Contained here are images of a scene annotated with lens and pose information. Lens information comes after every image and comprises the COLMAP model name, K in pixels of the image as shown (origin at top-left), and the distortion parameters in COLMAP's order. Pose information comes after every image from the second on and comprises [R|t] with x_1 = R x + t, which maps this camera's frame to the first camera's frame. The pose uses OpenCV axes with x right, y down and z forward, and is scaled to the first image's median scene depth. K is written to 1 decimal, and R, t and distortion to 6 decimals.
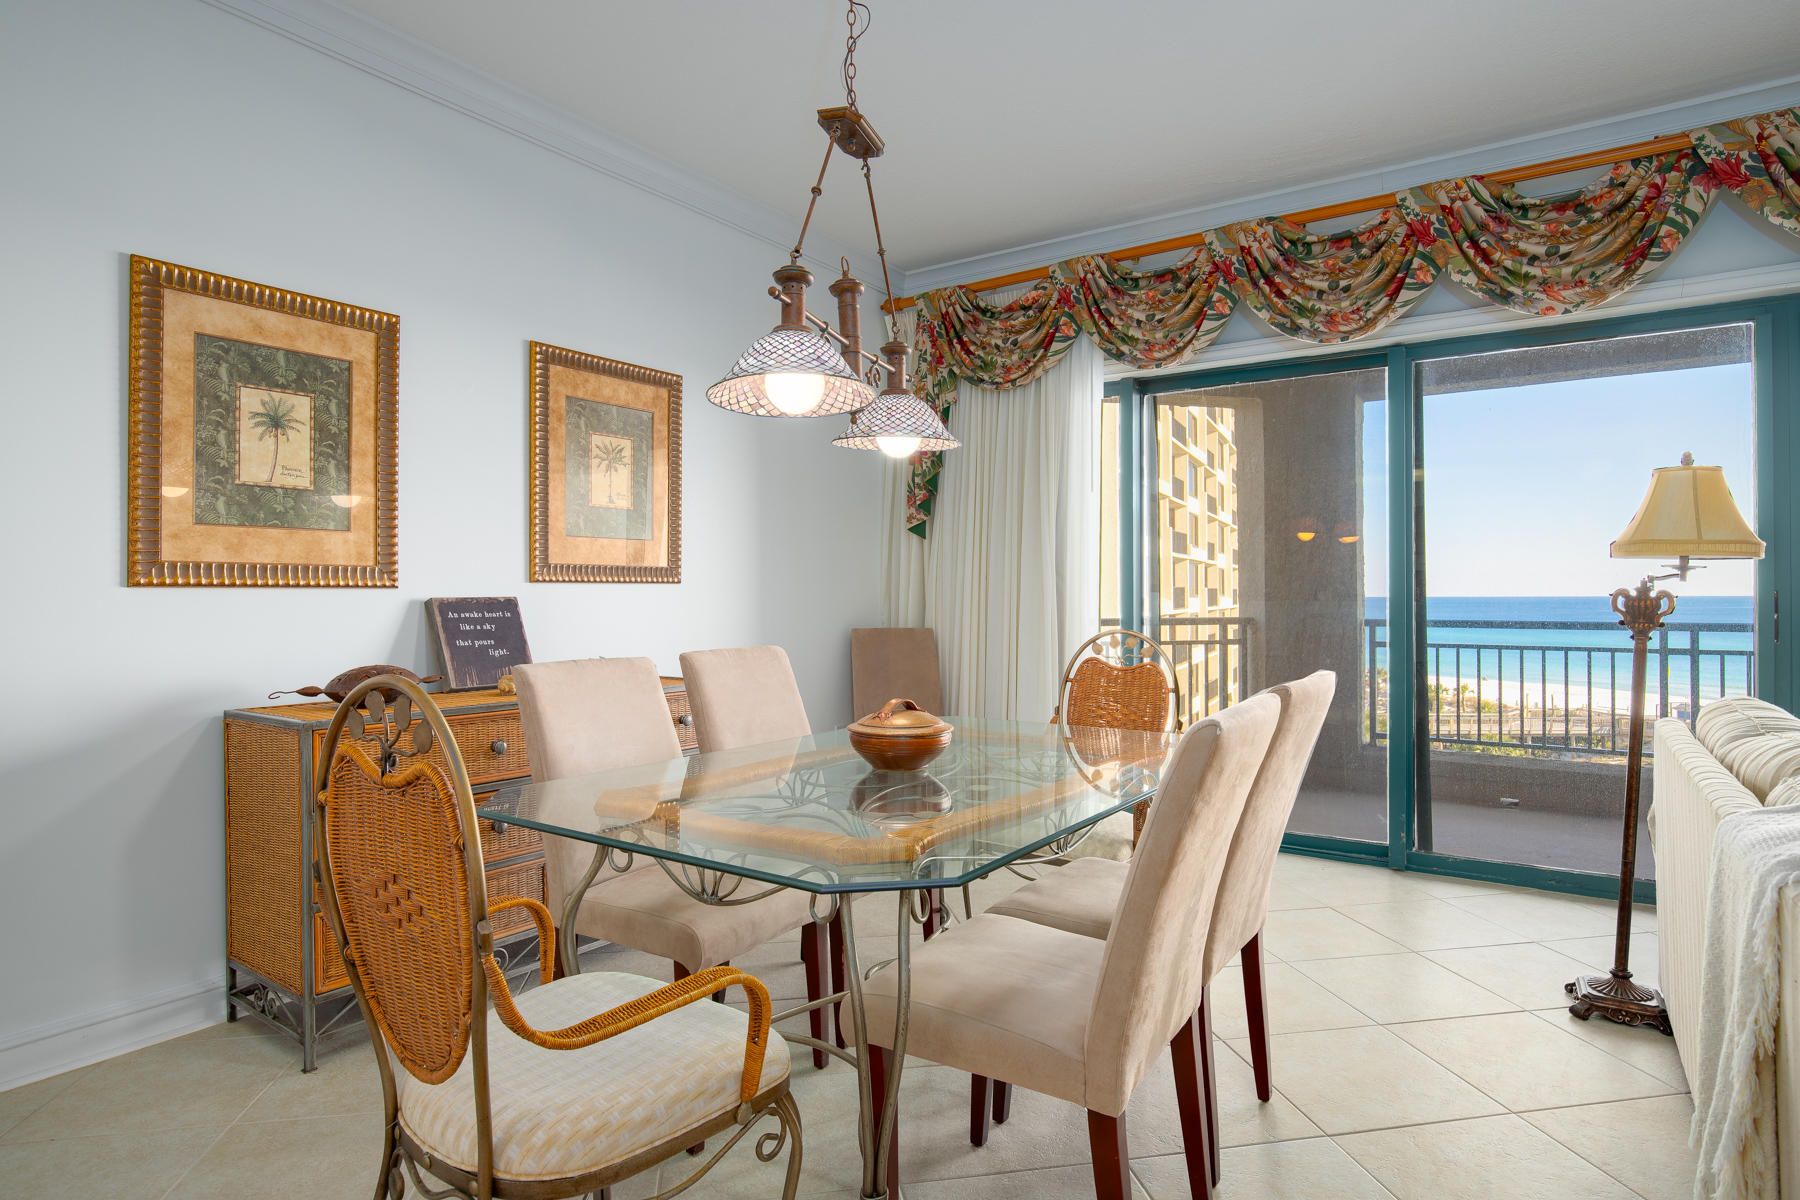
lens RADIAL K [[978.7, 0, 921.6], [0, 978.7, 588.3], [0, 0, 1]] dist [-0.022321, 0.006411]
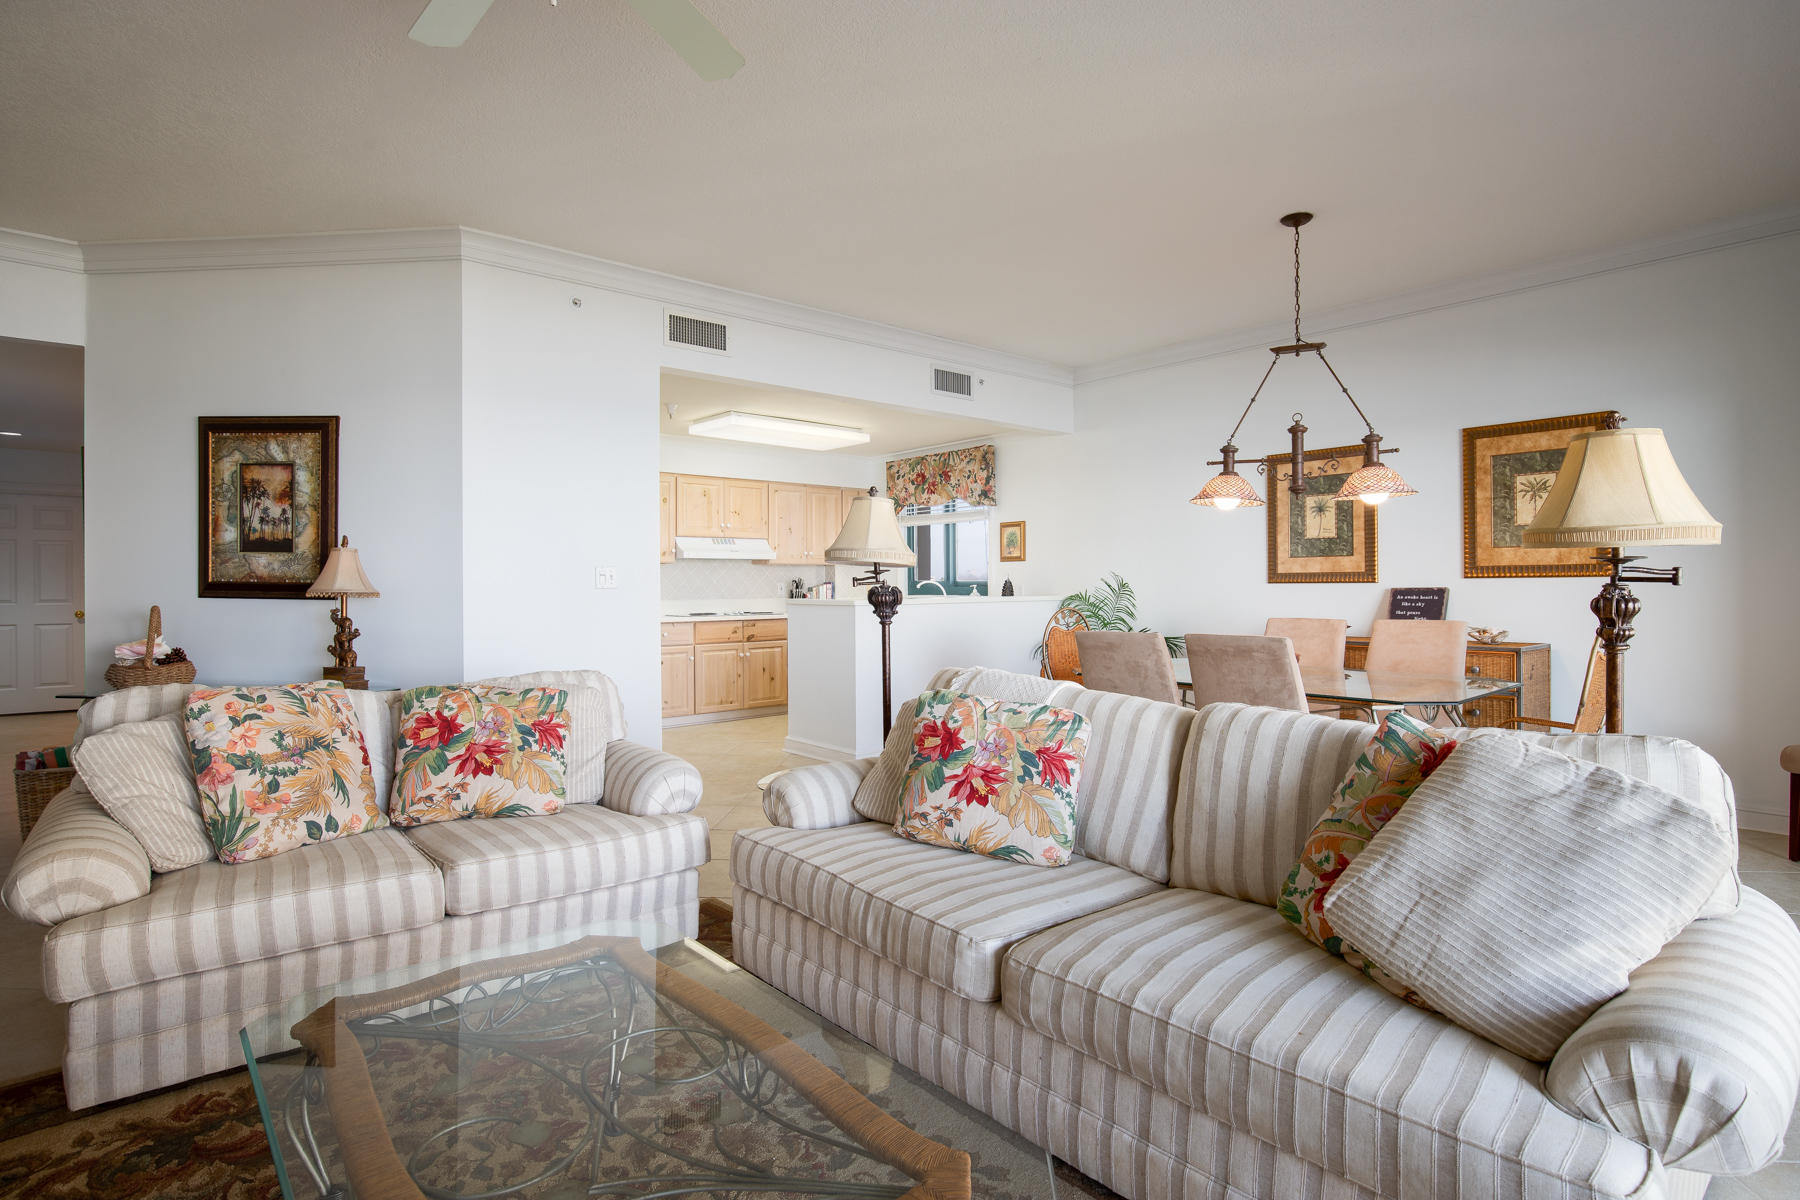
lens RADIAL K [[978.7, 0, 881.5], [0, 978.7, 594.8], [0, 0, 1]] dist [-0.022321, 0.006411]
pose [[-0.291919, 0.011642, -0.956372, 1.409584], [0.013186, 0.999880, 0.008147, -0.004035], [0.956352, -0.010233, -0.292038, 0.536284]]
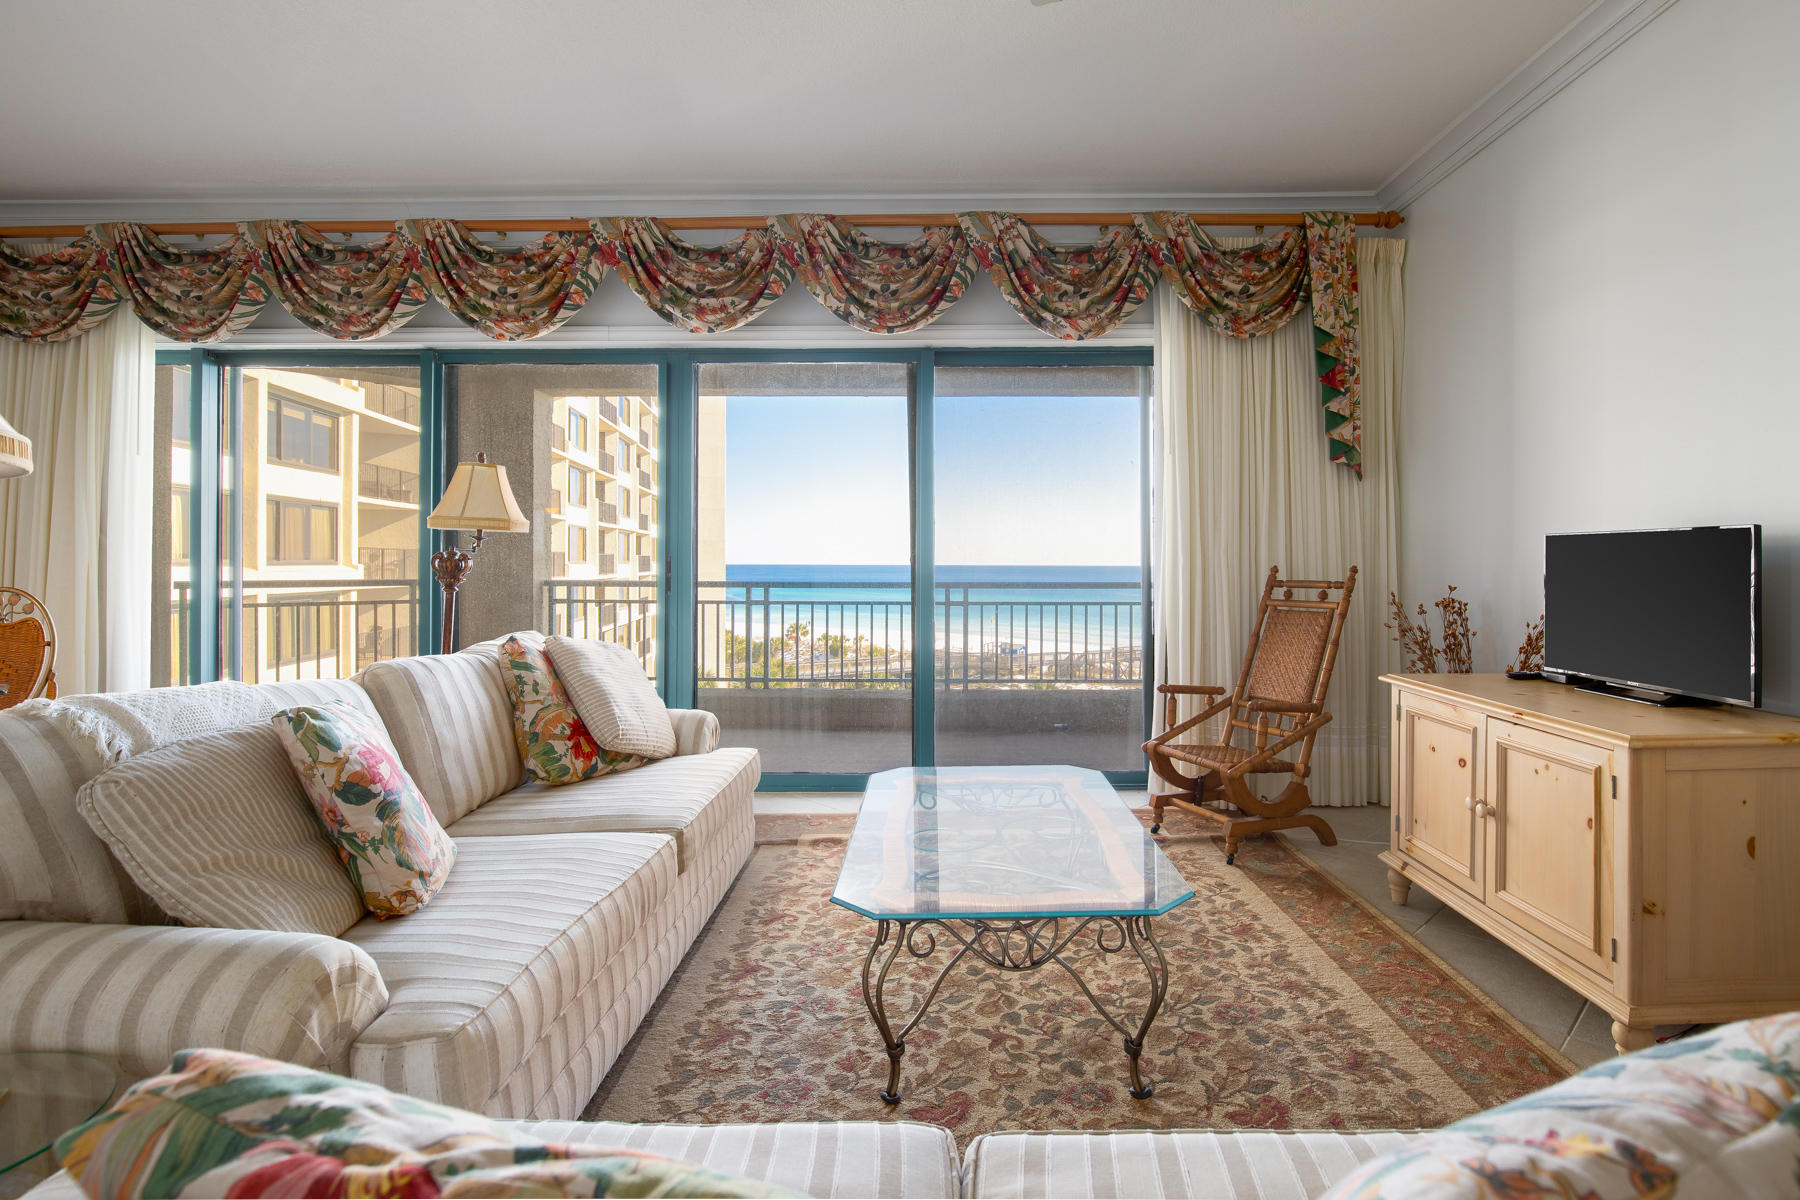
lens RADIAL K [[872.4, 0, 937.3], [0, 872.4, 579.6], [0, 0, 1]] dist [-0.019861, 0.004771]
pose [[0.839180, -0.002305, 0.543849, 0.495752], [-0.011766, 0.999680, 0.022393, 0.002013], [-0.543727, -0.025190, 0.838884, -0.279181]]
